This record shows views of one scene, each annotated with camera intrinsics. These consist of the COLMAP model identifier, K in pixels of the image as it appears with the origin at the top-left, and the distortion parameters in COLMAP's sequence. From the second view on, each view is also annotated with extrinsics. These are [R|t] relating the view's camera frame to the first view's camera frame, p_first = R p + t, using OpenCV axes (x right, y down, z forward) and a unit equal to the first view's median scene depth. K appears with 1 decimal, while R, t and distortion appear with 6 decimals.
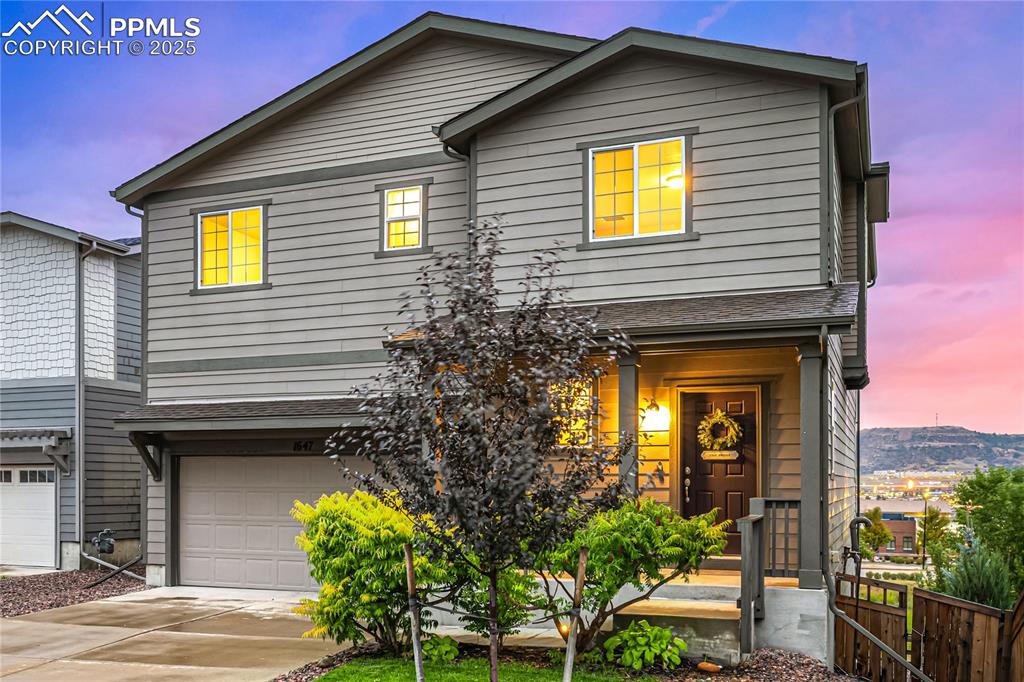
lens RADIAL K [[606.8, 0, 512.0], [0, 606.8, 341.0], [0, 0, 1]] dist [-0.003430, -0.000548]
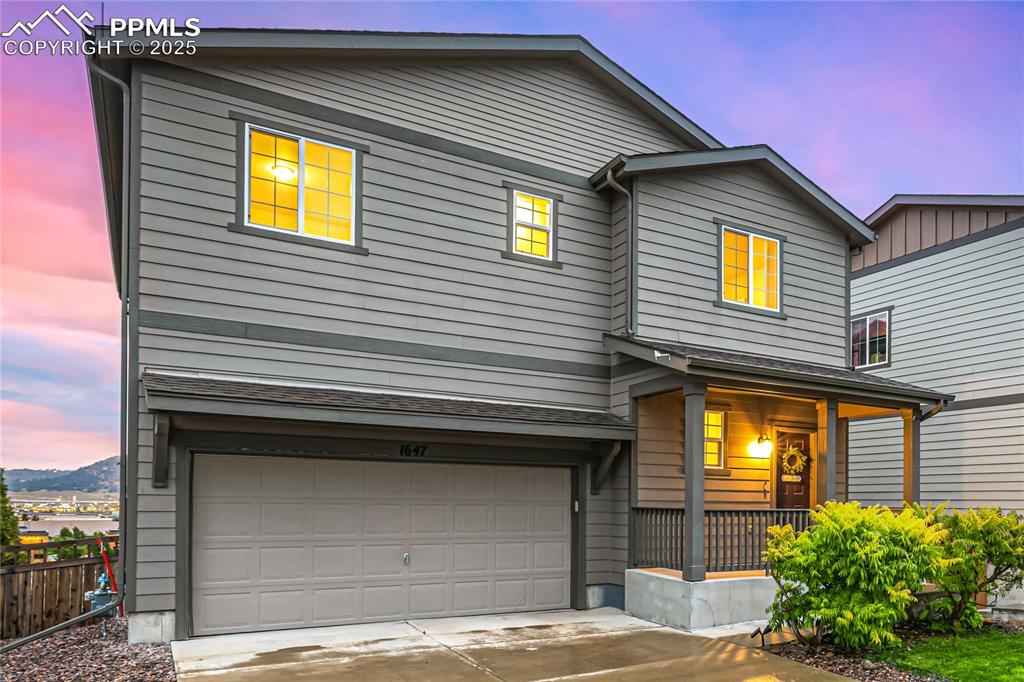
lens RADIAL K [[602.8, 0, 512.0], [0, 602.8, 341.0], [0, 0, 1]] dist [0.004858, -0.020557]
pose [[0.758943, 0.169583, 0.628687, -0.786507], [-0.160169, 0.984446, -0.072192, 0.058614], [-0.631151, -0.045906, 0.774301, 0.251814]]
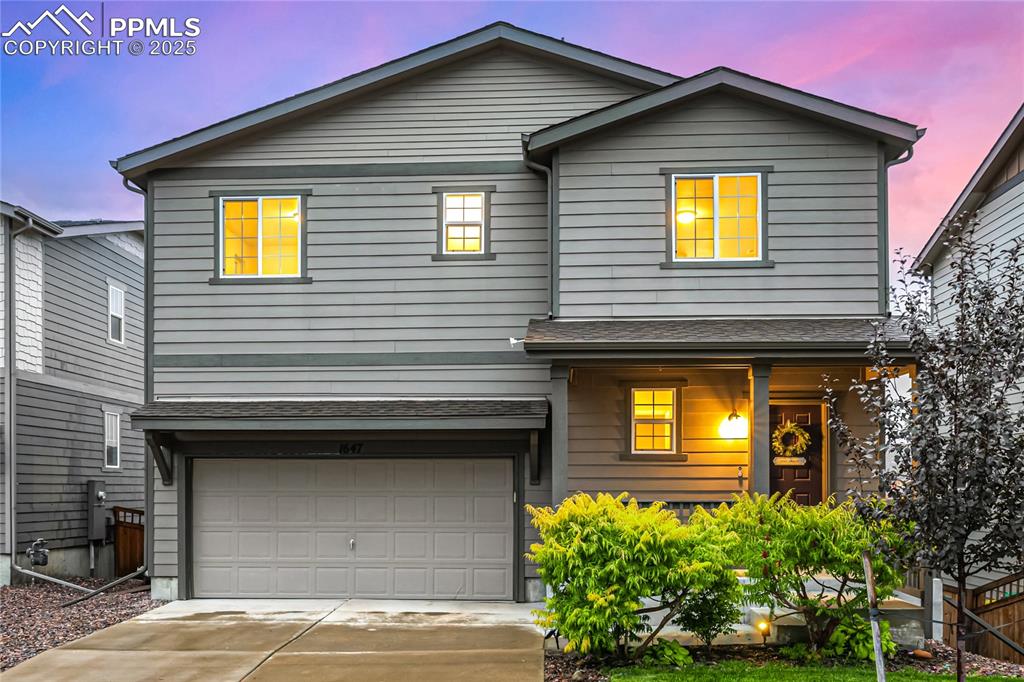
lens RADIAL K [[555.6, 0, 529.6], [0, 555.6, 360.2], [0, 0, 1]] dist [-0.004243, -0.000027]
pose [[0.975783, 0.047439, 0.213533, -0.257083], [-0.048455, 0.998825, -0.000477, 0.019201], [-0.213304, -0.009881, 0.976936, 0.077547]]
